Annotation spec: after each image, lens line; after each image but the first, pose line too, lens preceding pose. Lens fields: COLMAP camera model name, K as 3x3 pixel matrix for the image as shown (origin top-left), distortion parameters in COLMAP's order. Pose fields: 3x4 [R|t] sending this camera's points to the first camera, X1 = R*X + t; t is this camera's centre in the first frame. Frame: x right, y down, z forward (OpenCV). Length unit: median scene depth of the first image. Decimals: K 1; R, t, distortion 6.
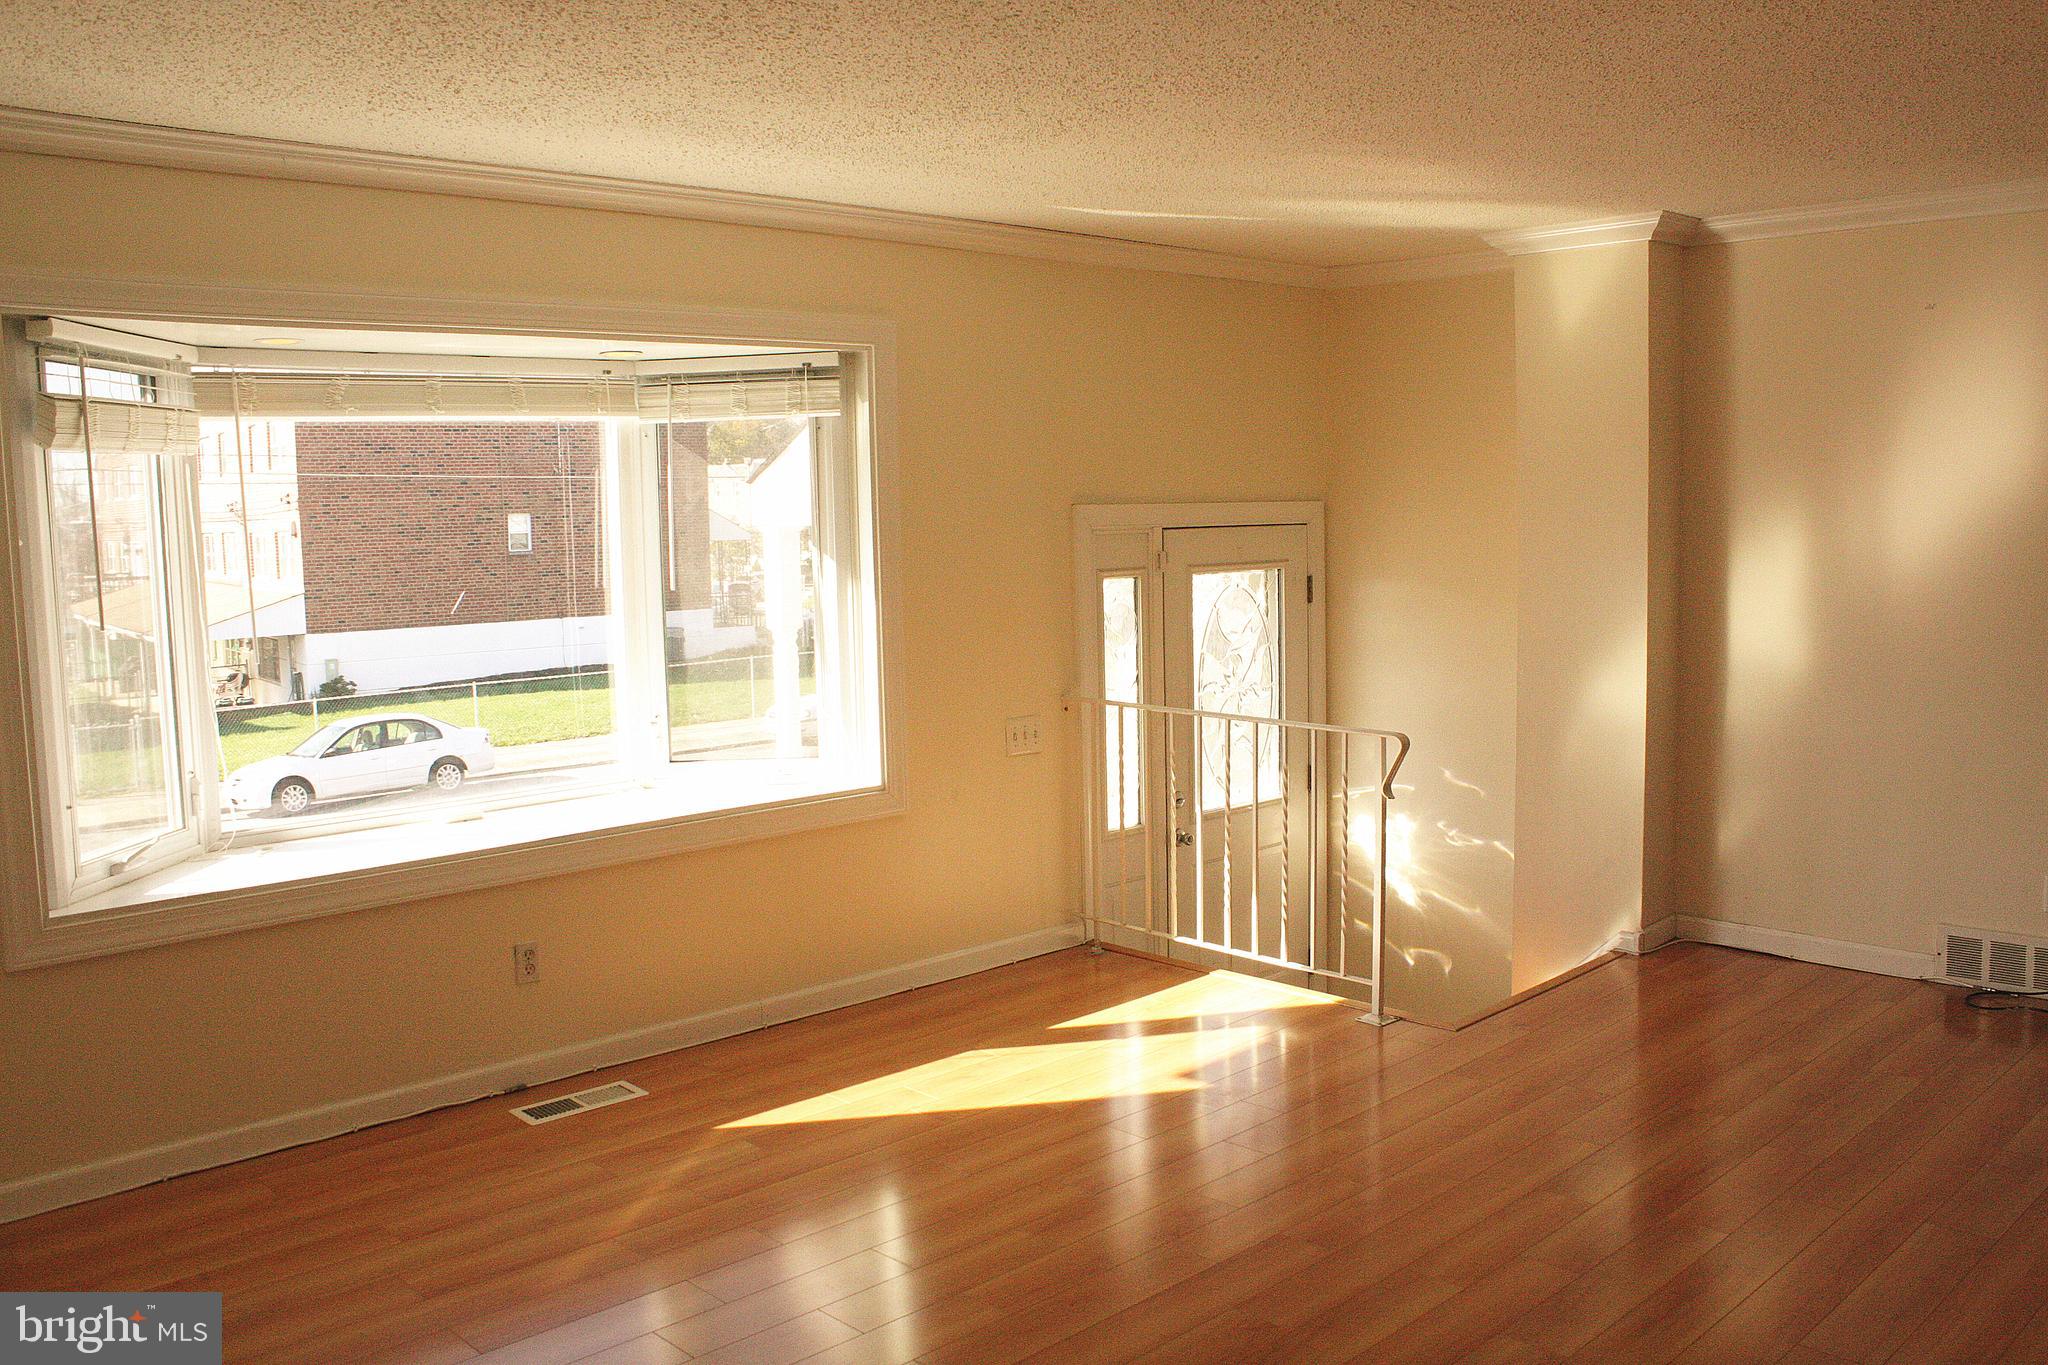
lens RADIAL K [[1694.0, 0, 1058.0], [0, 1694.0, 684.9], [0, 0, 1]] dist [-0.171422, 0.158955]
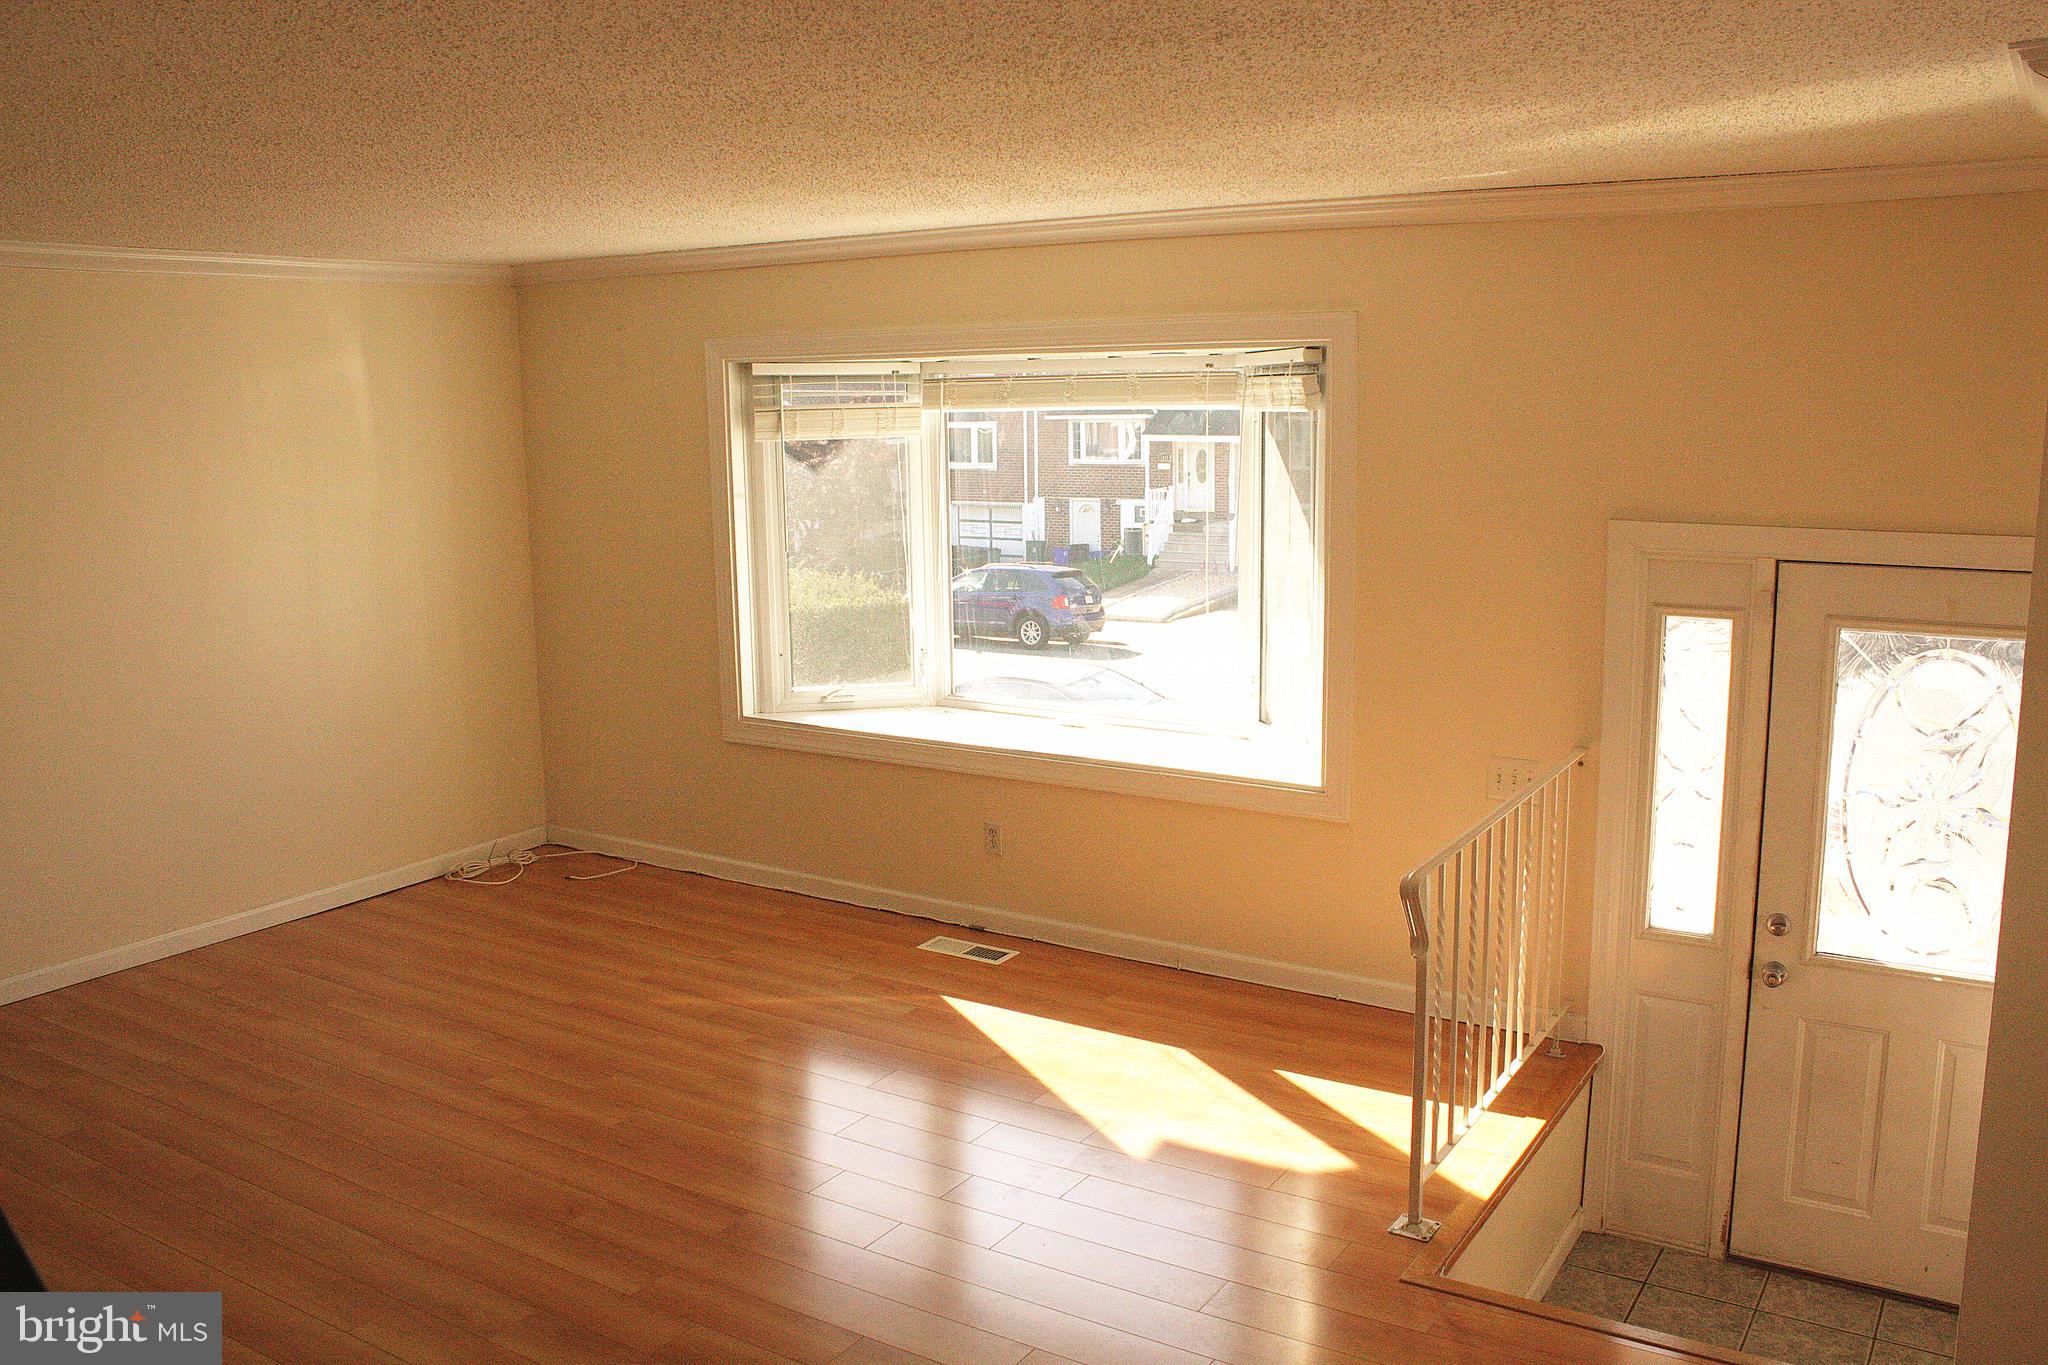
lens RADIAL K [[1694.0, 0, 1058.0], [0, 1694.0, 684.9], [0, 0, 1]] dist [-0.171422, 0.158955]
pose [[0.240858, 0.185750, -0.952620, 0.840953], [-0.096148, 0.981254, 0.167023, -0.159377], [0.965786, 0.051363, 0.254202, 0.638516]]
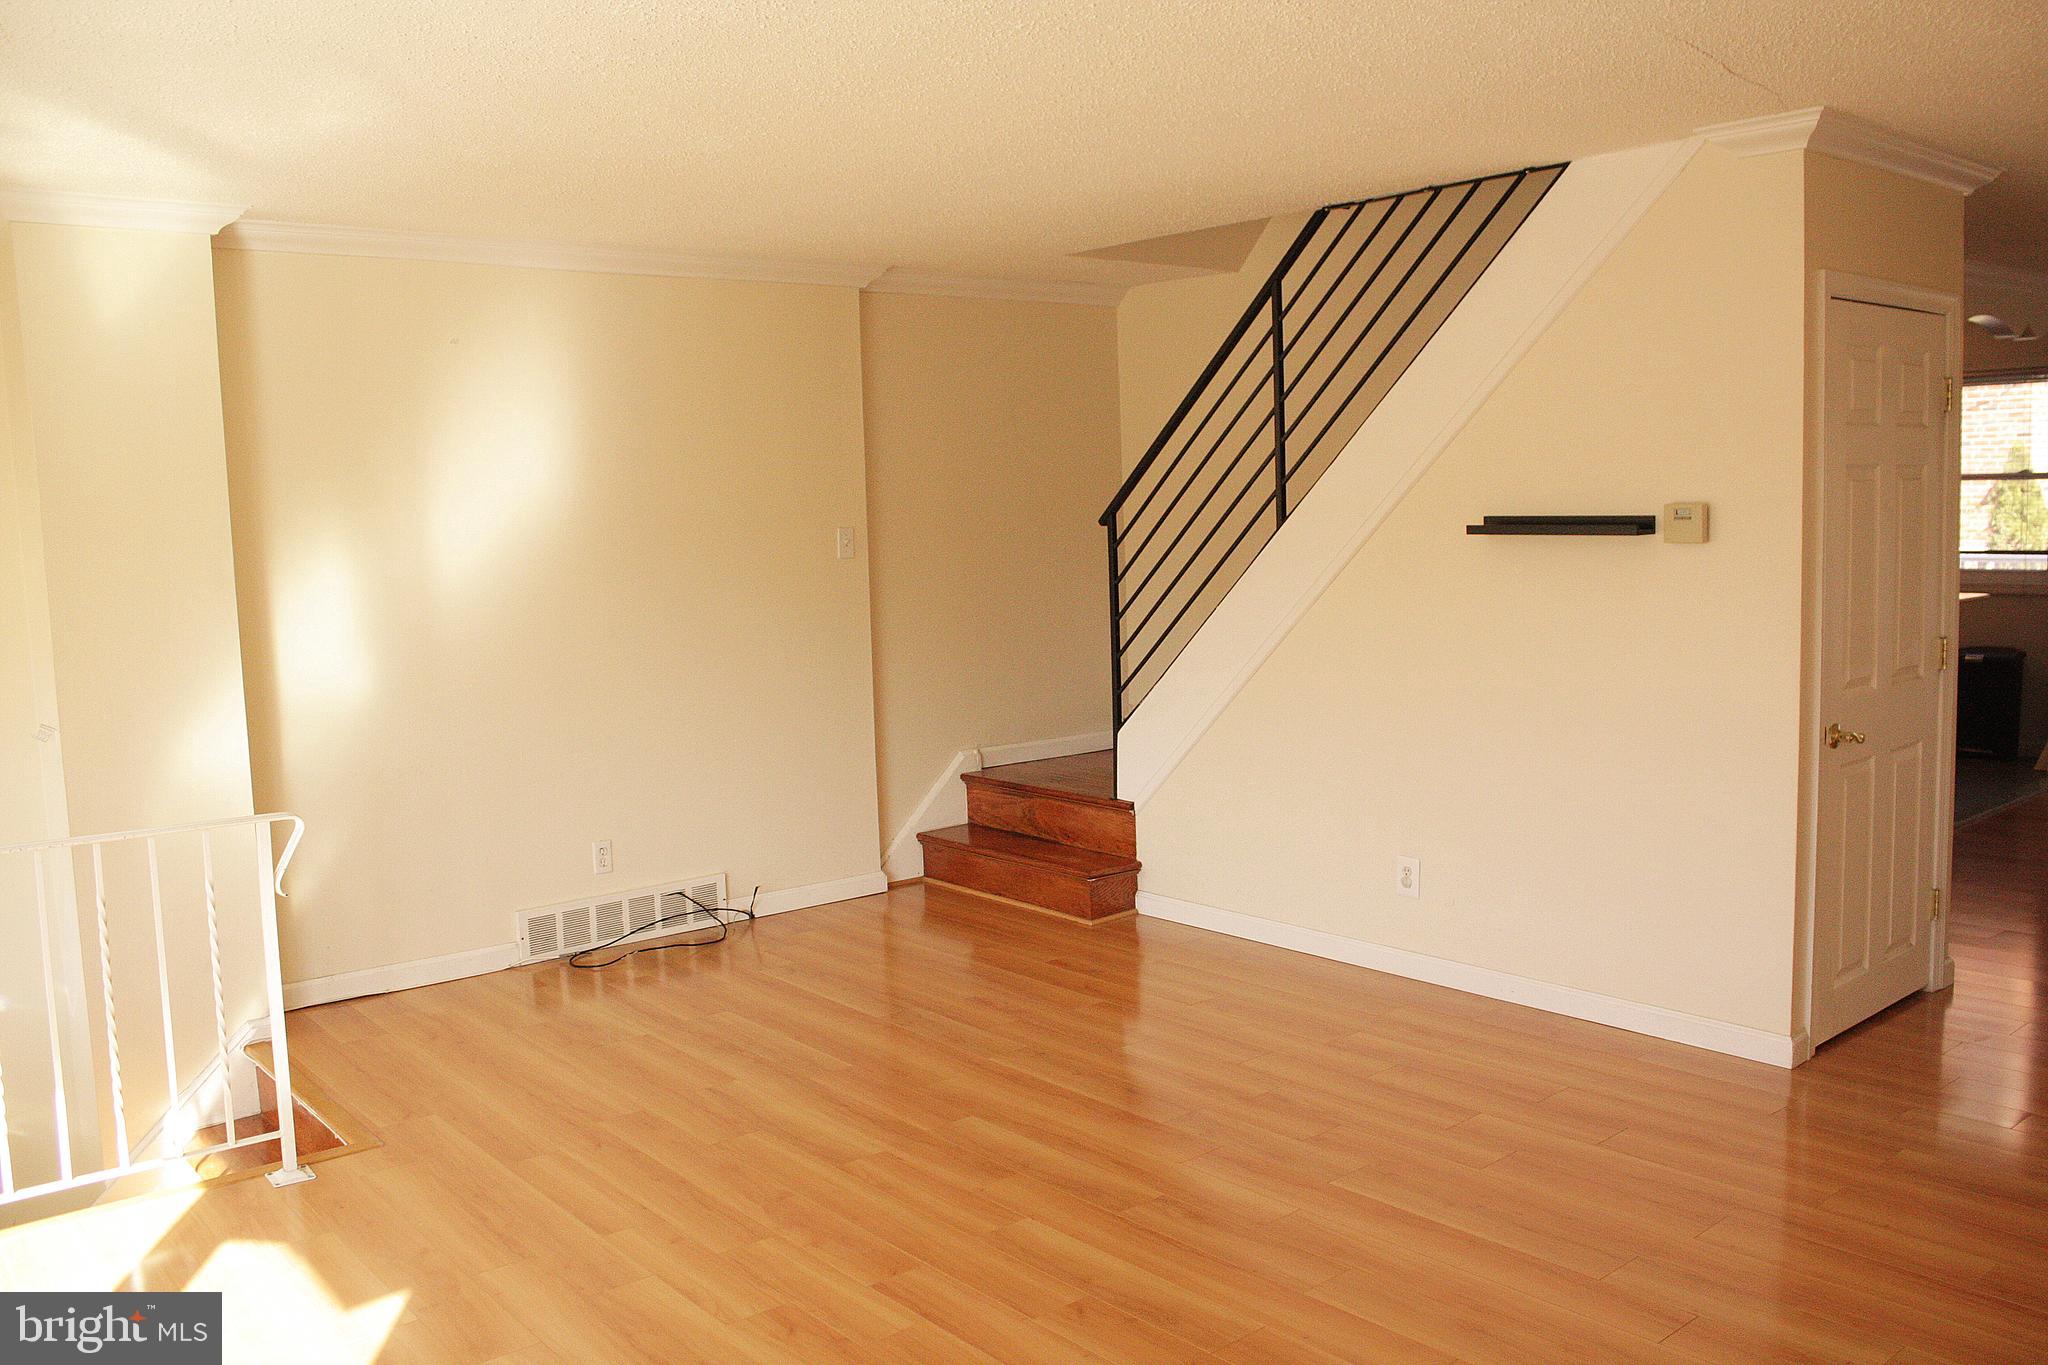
lens RADIAL K [[1737.0, 0, 1024.0], [0, 1737.0, 682.5], [0, 0, 1]] dist [-0.176677, 0.184204]
pose [[0.073069, -0.088584, 0.993385, -0.560524], [0.128632, 0.988565, 0.078692, -0.051004], [-0.988997, 0.122032, 0.083628, 0.564445]]
